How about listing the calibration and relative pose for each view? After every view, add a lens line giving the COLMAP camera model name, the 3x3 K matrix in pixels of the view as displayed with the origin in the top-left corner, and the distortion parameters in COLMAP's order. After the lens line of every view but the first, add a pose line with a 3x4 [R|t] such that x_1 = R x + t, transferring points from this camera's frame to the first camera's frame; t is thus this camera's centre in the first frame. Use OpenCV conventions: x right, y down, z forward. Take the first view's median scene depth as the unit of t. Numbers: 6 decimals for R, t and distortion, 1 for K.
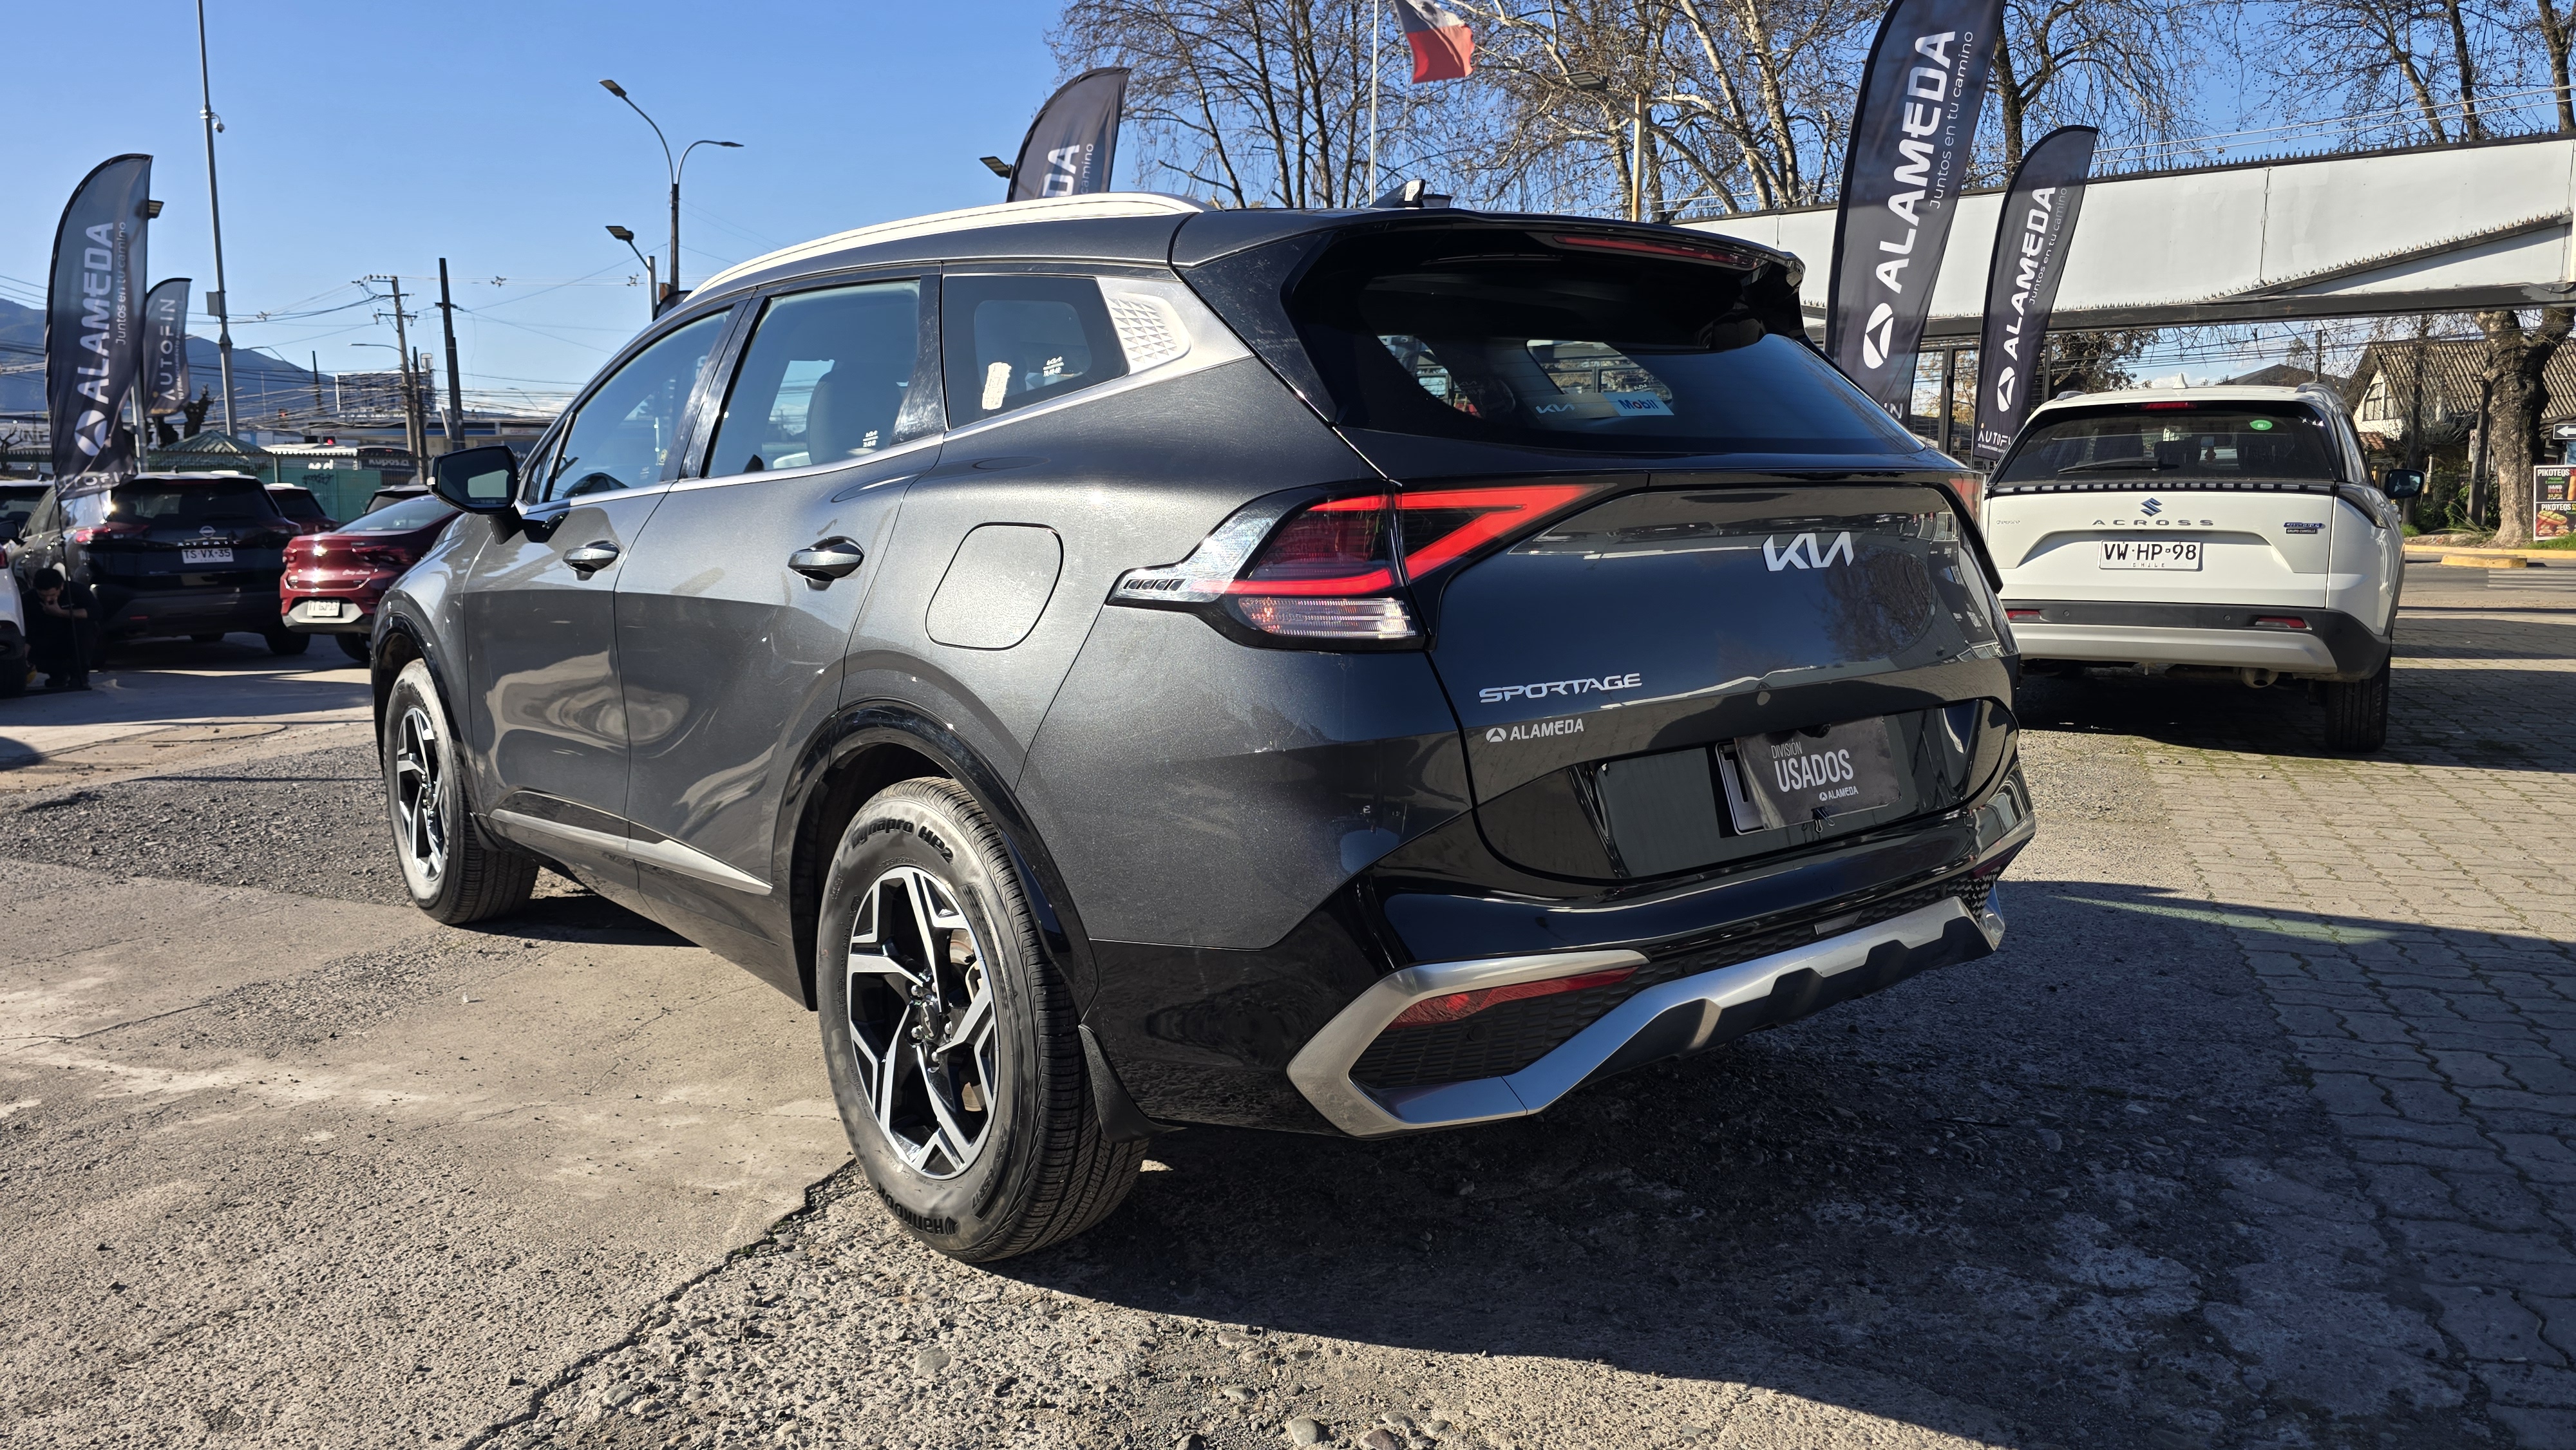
lens RADIAL K [[1738.8, 0, 1279.0], [0, 1738.8, 719.4], [0, 0, 1]] dist [0.064414, -0.054663]
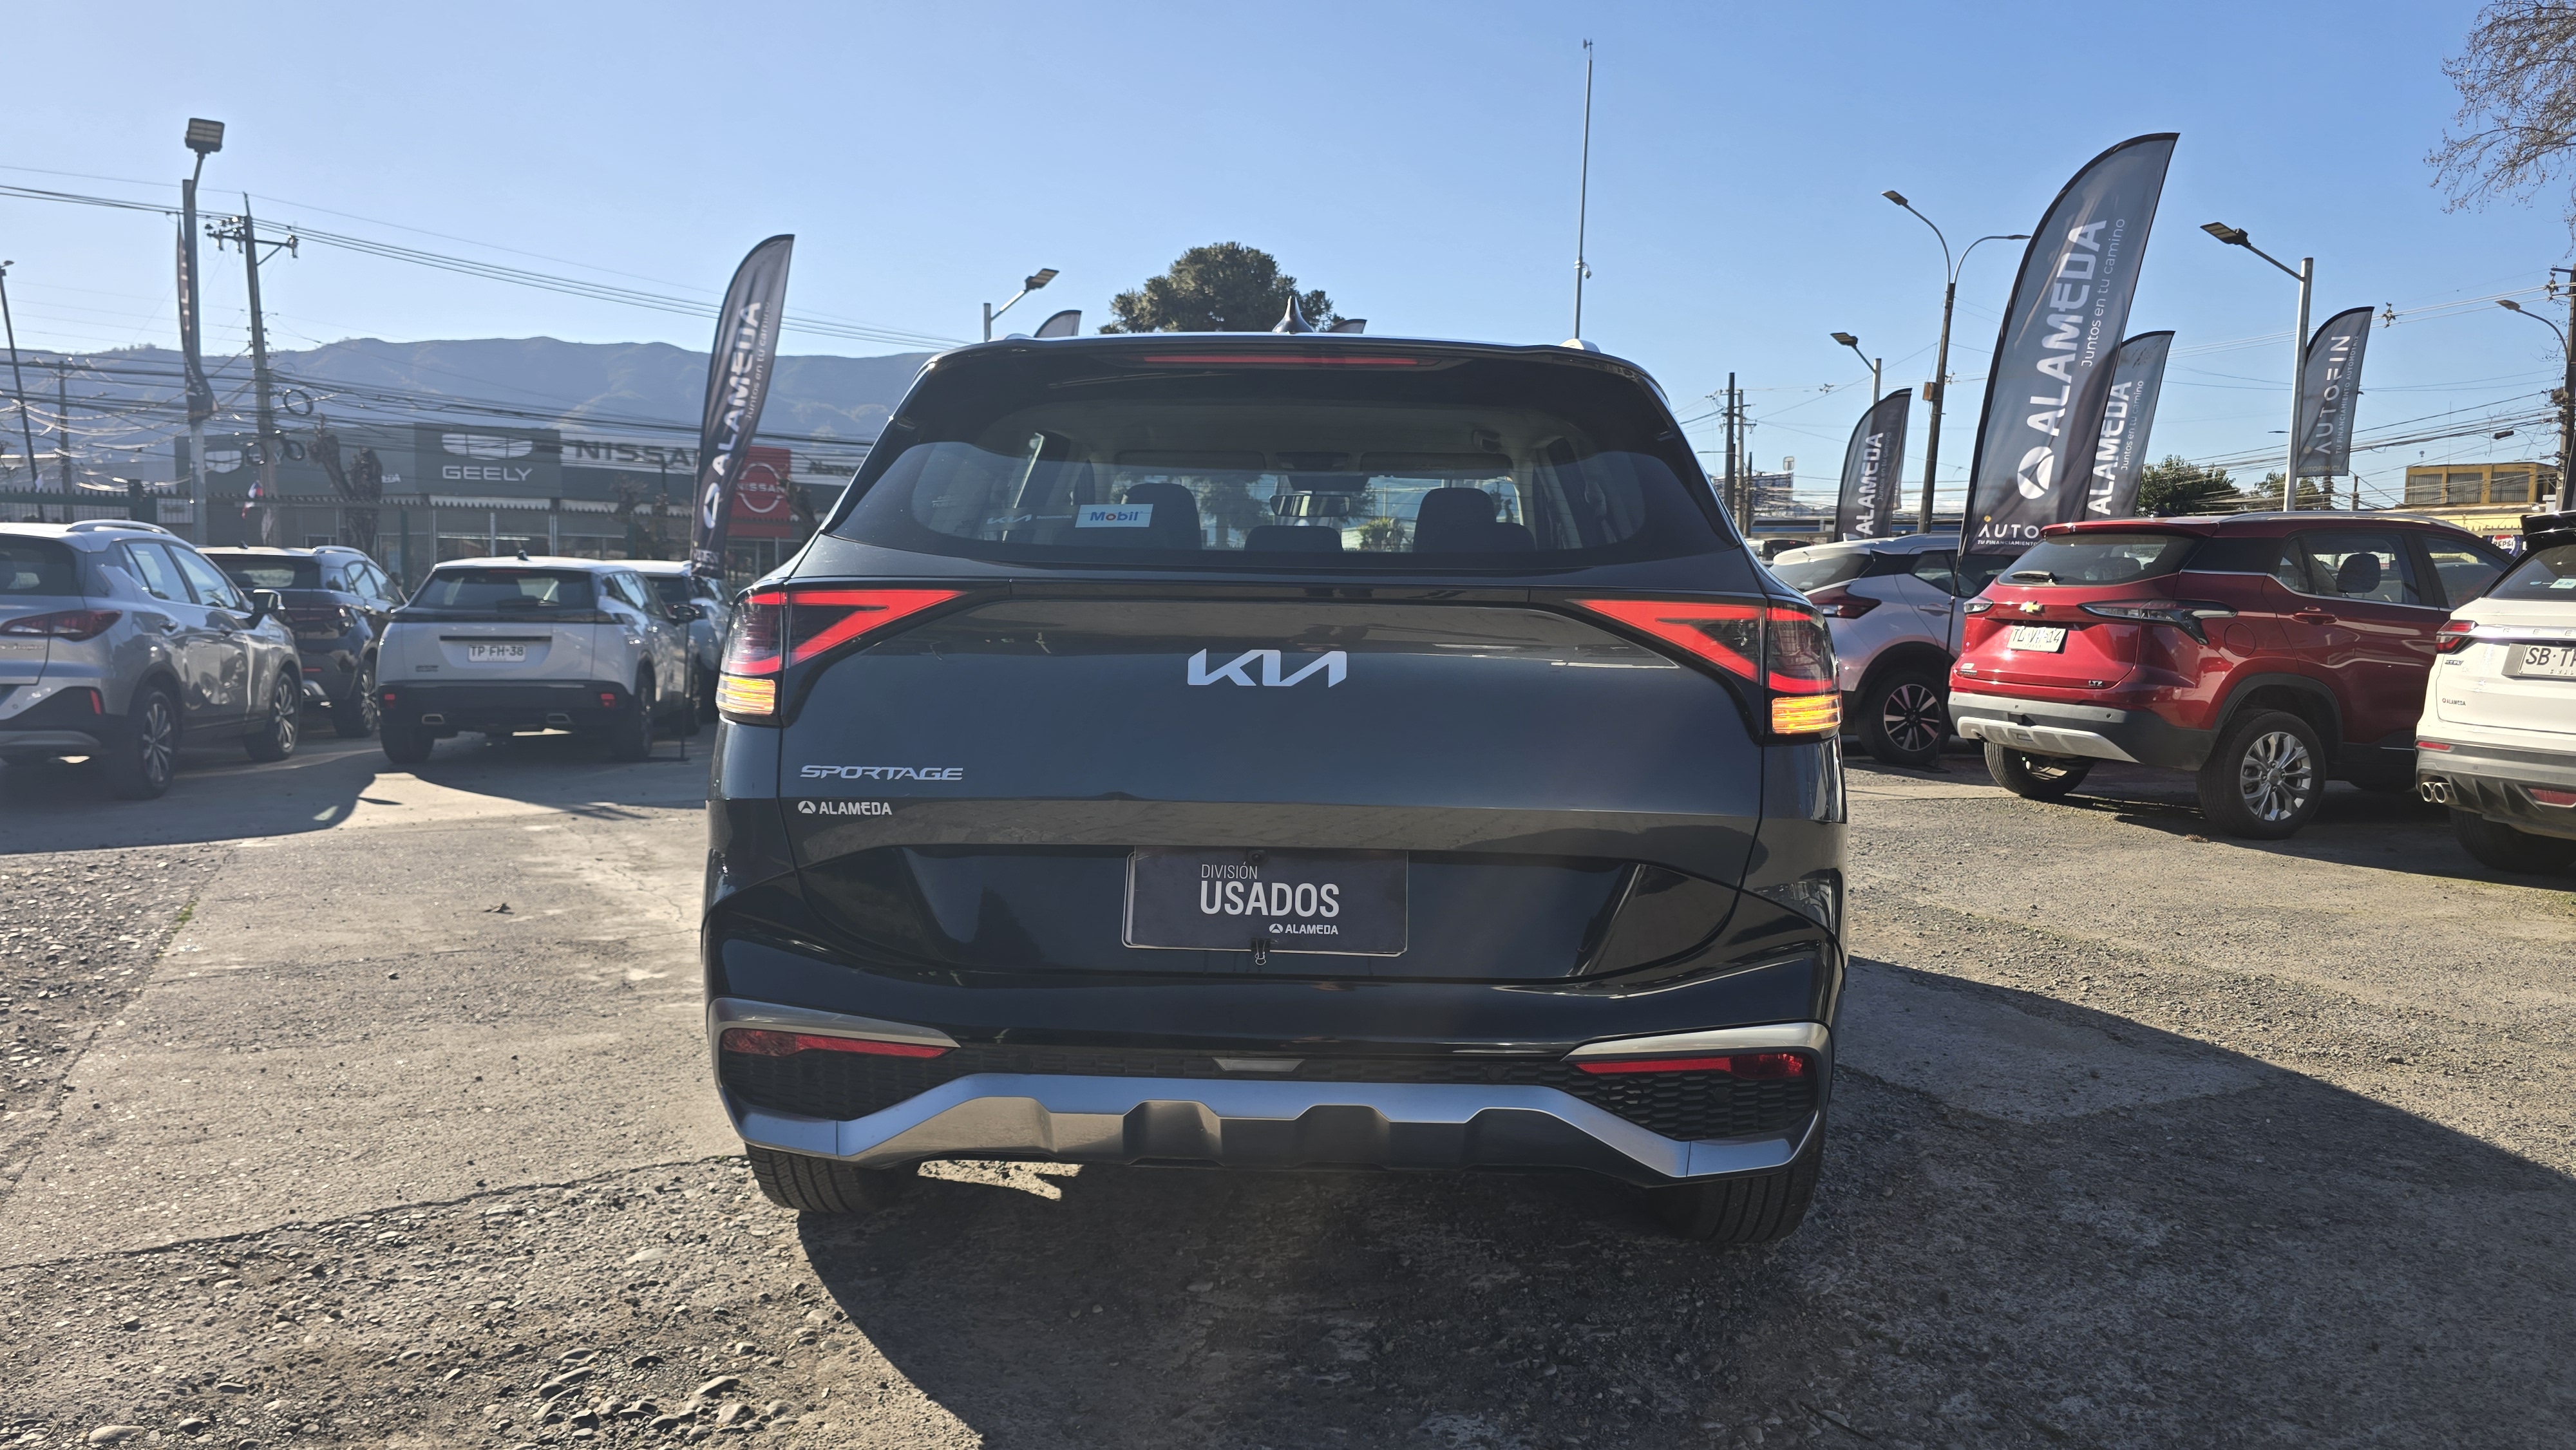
lens RADIAL K [[1738.8, 0, 1279.0], [0, 1738.8, 719.4], [0, 0, 1]] dist [0.064414, -0.054663]
pose [[0.744843, 0.076257, -0.662868, 0.953610], [-0.111639, 0.993686, -0.011131, -0.059831], [0.657834, 0.082293, 0.748653, 0.304331]]
